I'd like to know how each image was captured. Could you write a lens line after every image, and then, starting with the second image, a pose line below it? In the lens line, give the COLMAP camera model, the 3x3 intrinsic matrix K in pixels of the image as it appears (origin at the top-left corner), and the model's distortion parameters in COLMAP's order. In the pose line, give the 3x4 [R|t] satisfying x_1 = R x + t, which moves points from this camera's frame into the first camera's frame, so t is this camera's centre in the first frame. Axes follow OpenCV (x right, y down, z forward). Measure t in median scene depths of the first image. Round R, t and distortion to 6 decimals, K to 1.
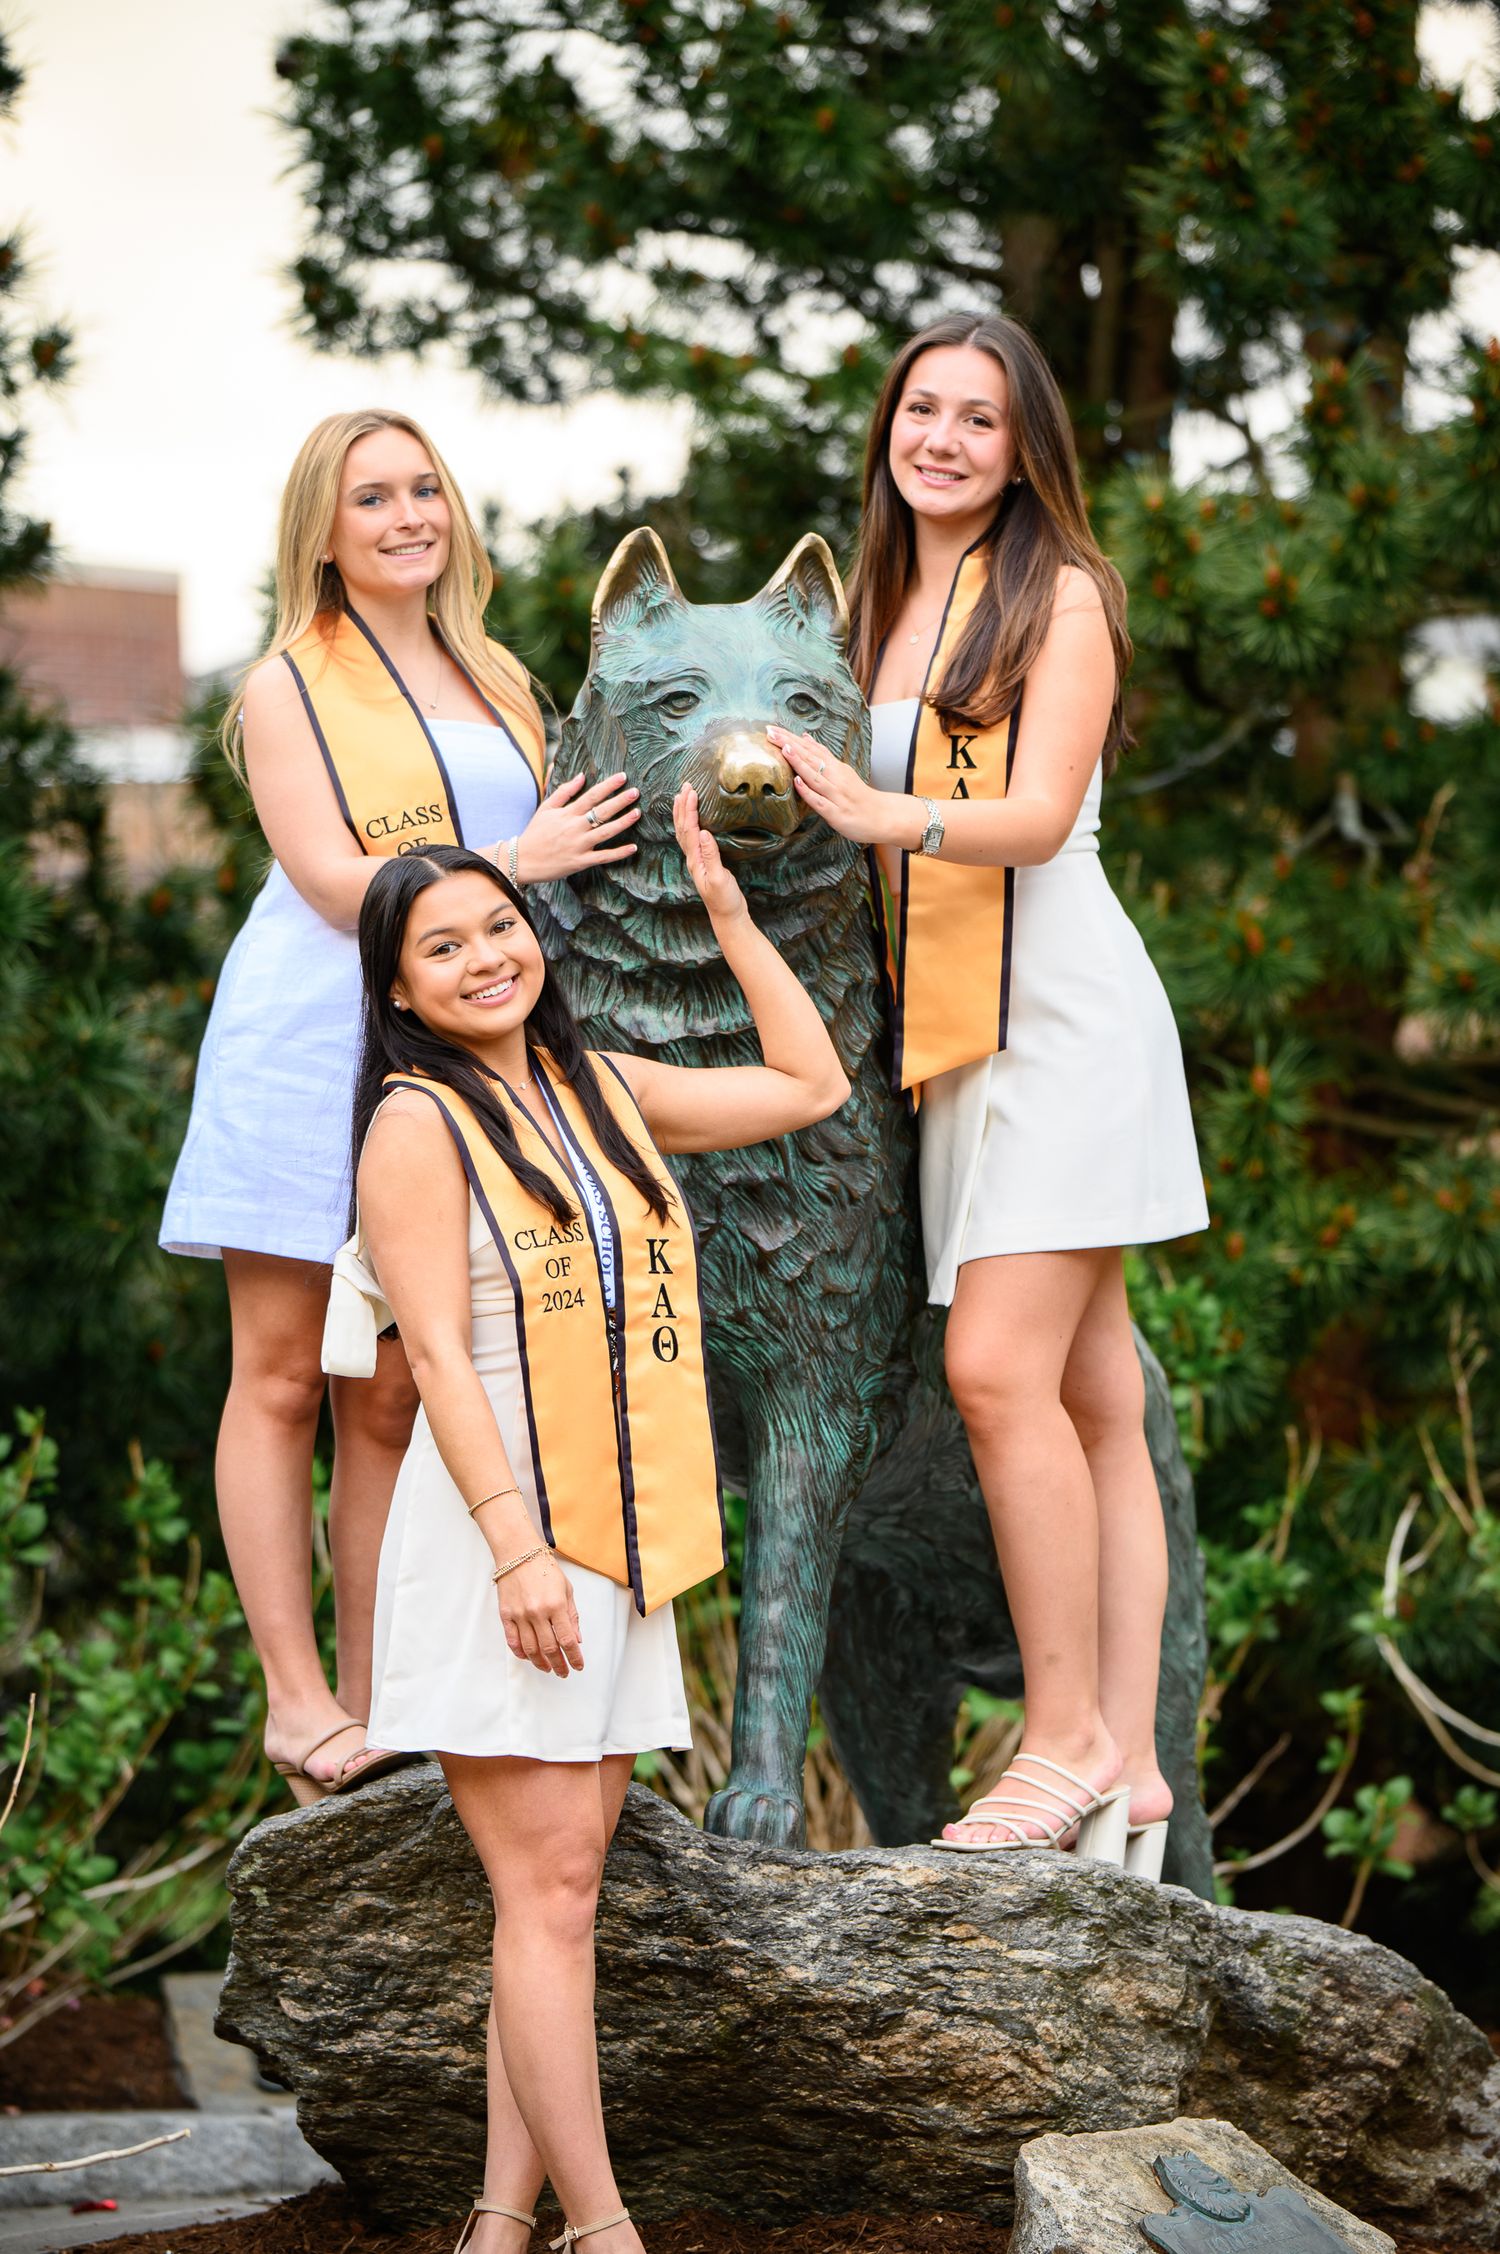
lens RADIAL K [[7333.6, 0, 750.3], [0, 7333.6, 1130.8], [0, 0, 1]] dist [0.211675, 0.000000]
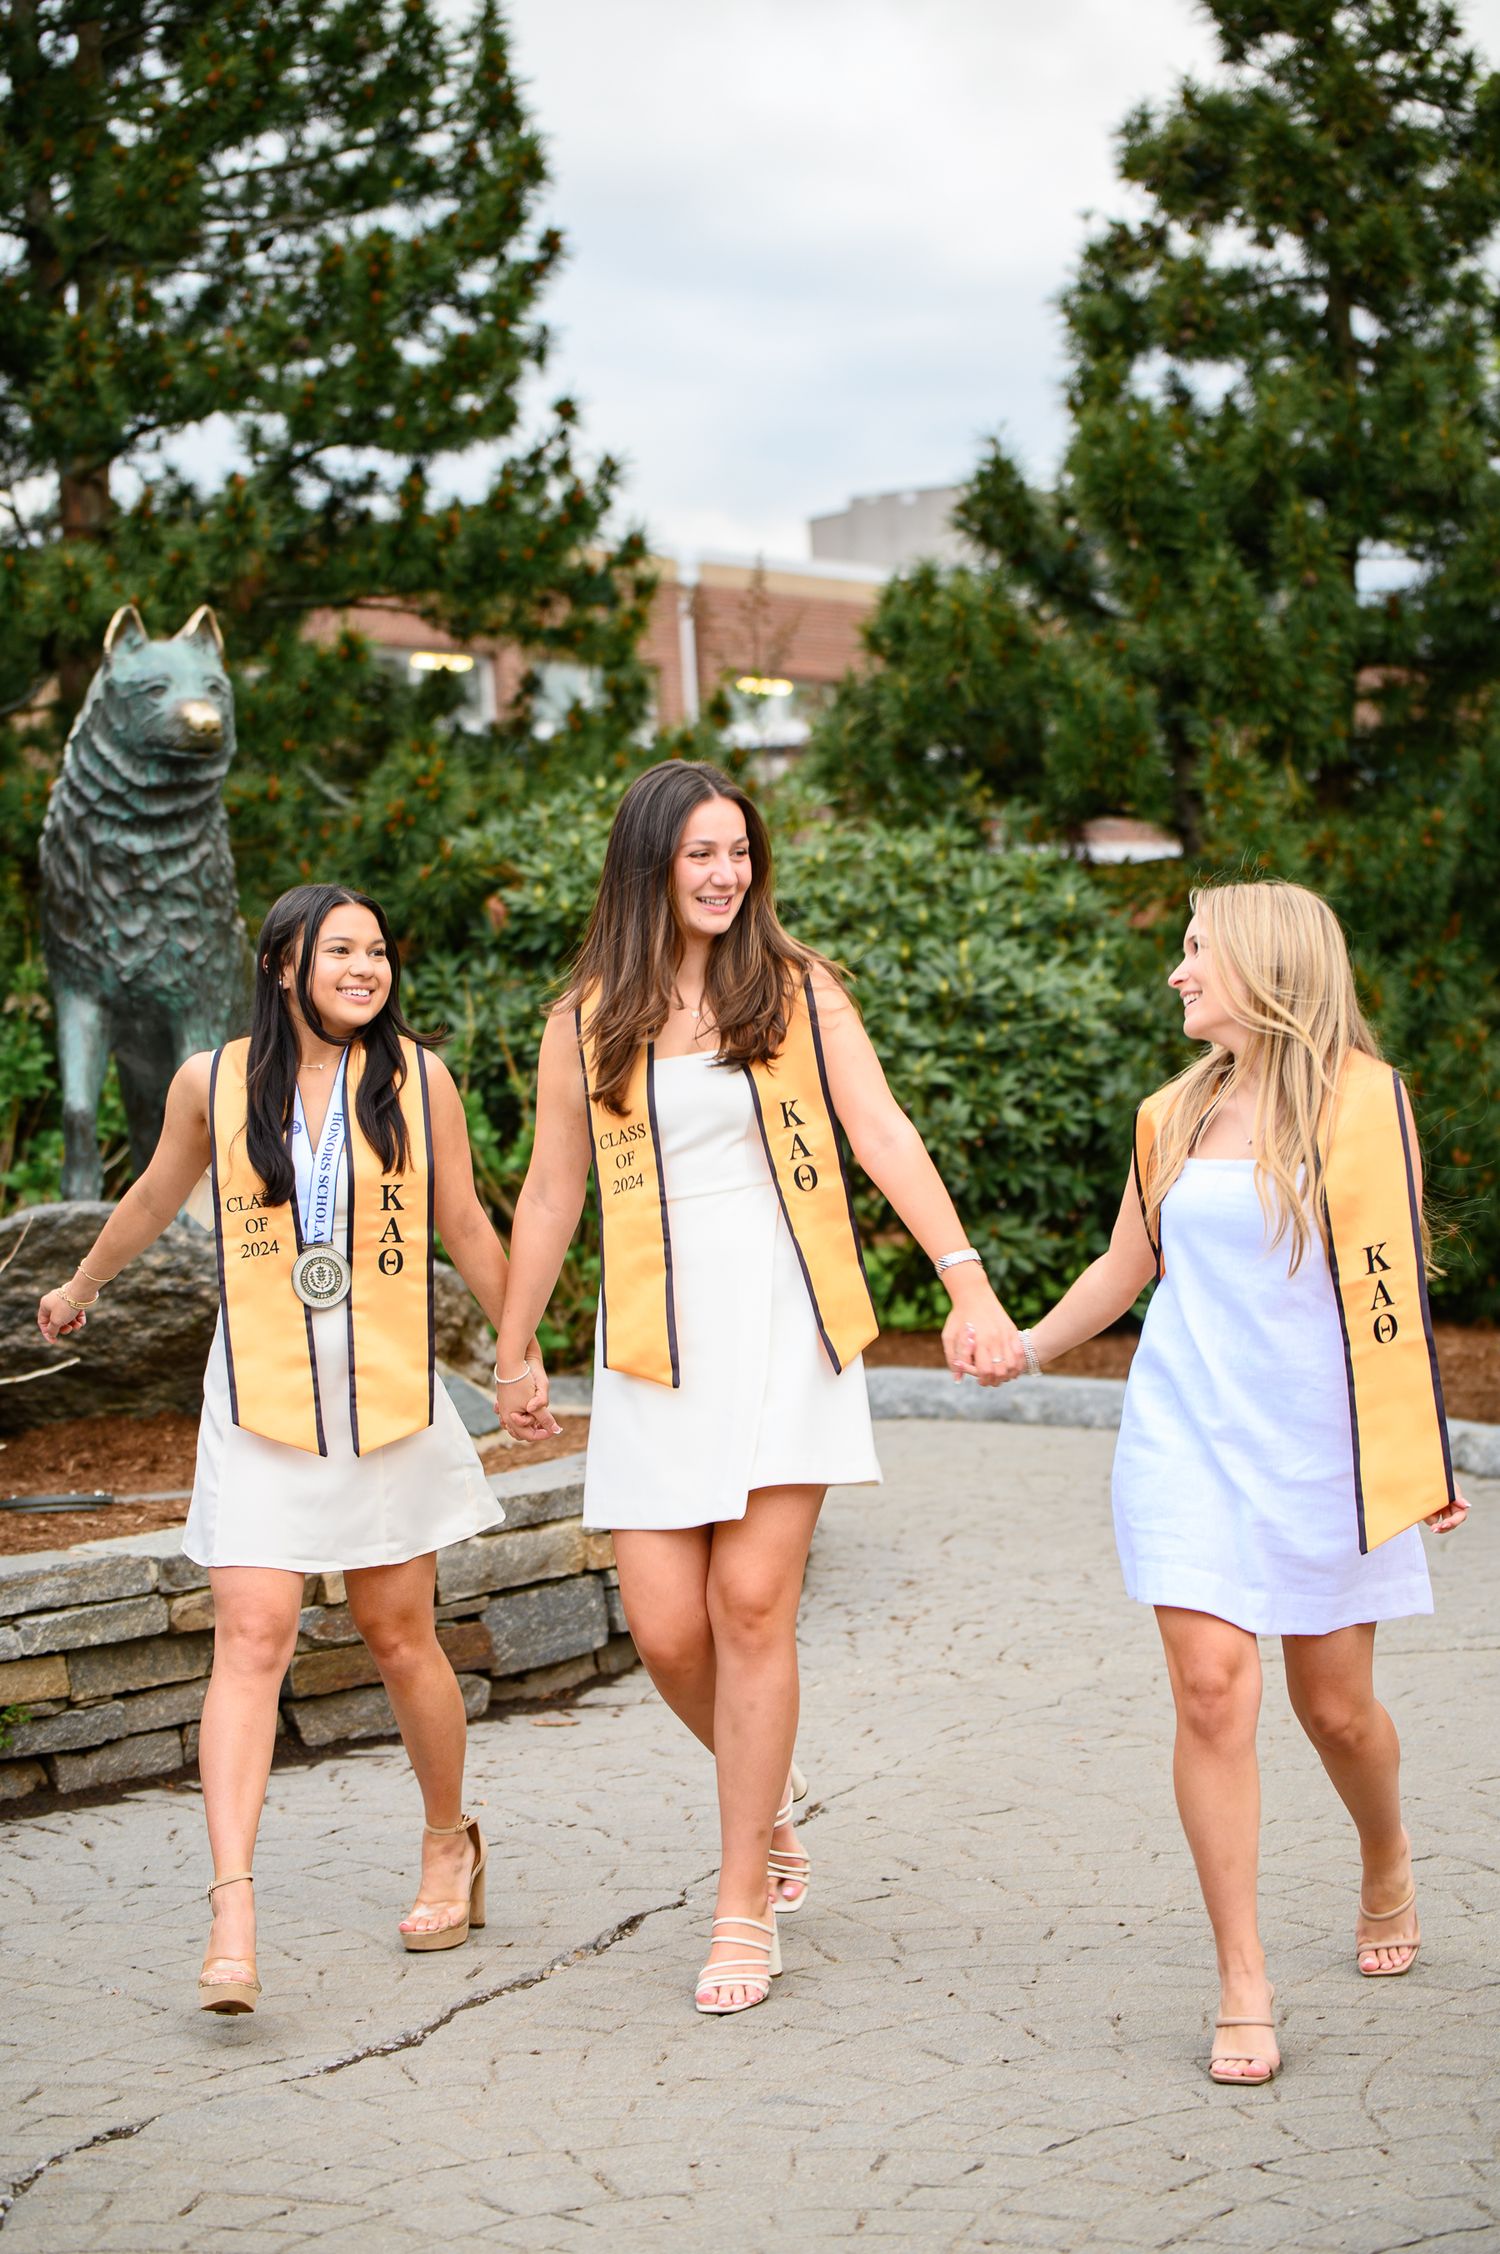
lens RADIAL K [[4815.0, 0, 751.1], [0, 4815.0, 1126.4], [0, 0, 1]] dist [-0.149945, 0.000000]
pose [[0.937874, -0.053664, 0.342802, -0.319748], [0.036969, 0.997799, 0.055057, -0.003204], [-0.345002, -0.038964, 0.937793, -0.338887]]
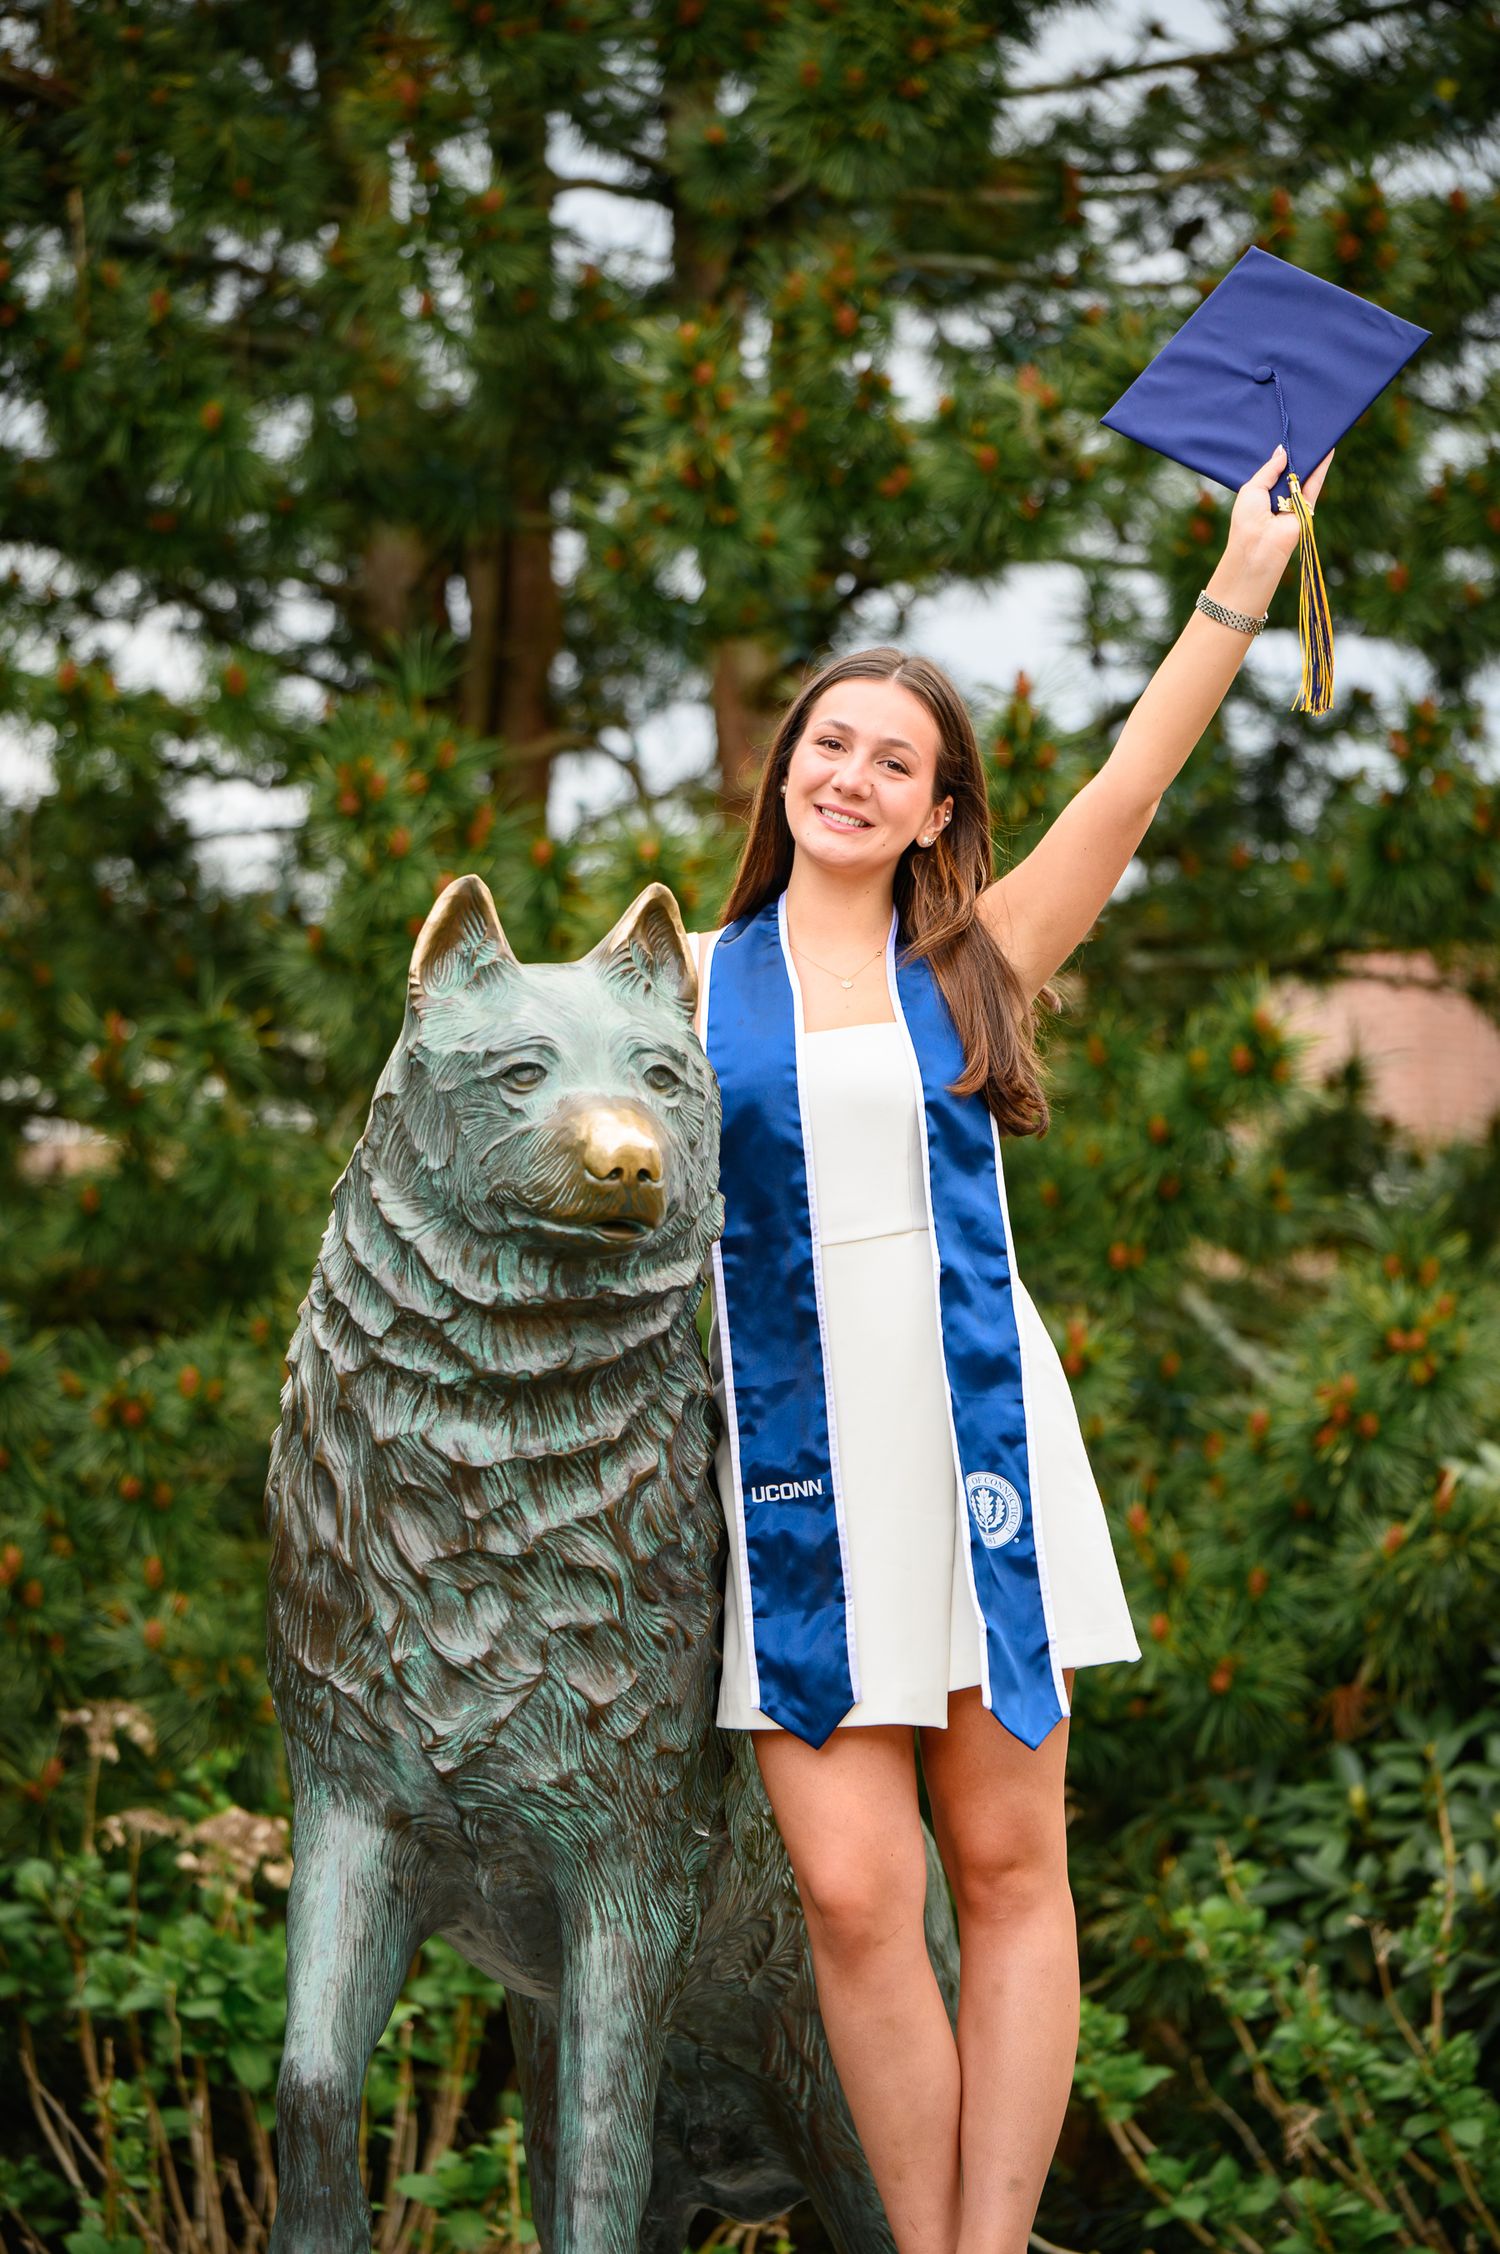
lens RADIAL K [[8275.7, 0, 743.4], [0, 8275.7, 1123.6], [0, 0, 1]] dist [0.388228, 0.000000]
pose [[0.987871, 0.001179, 0.155271, -0.133917], [0.006990, 0.998620, -0.052050, -0.001126], [-0.155119, 0.052504, 0.986500, 0.023452]]
